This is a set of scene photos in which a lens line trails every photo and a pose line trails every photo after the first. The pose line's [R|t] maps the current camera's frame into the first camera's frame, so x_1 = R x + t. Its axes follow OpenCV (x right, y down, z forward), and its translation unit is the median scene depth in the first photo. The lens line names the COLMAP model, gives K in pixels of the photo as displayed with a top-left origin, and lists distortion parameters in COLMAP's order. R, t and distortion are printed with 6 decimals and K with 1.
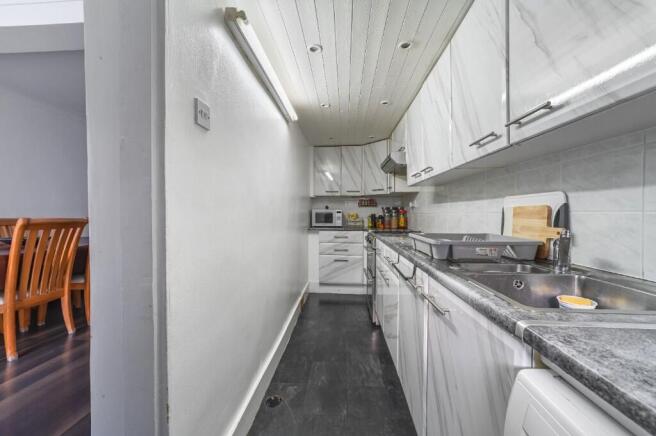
lens RADIAL K [[262.0, 0, 325.6], [0, 262.0, 216.3], [0, 0, 1]] dist [-0.030833, 0.007340]
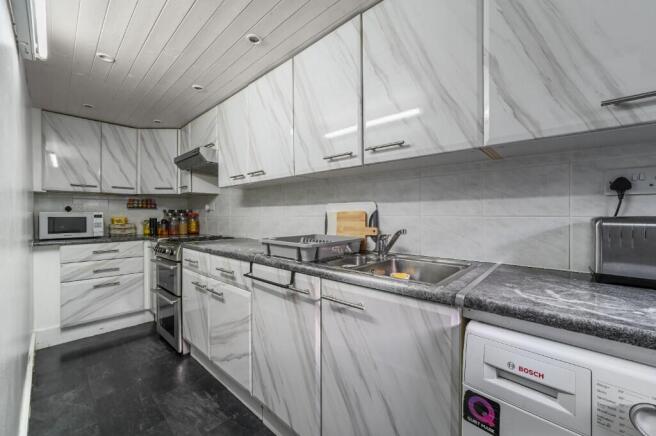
lens RADIAL K [[262.0, 0, 325.6], [0, 262.0, 216.3], [0, 0, 1]] dist [-0.030833, 0.007340]
pose [[0.596689, -0.007768, 0.802435, -0.174313], [0.013896, 0.999903, -0.000654, -0.008300], [-0.802352, 0.011541, 0.596739, 0.144869]]
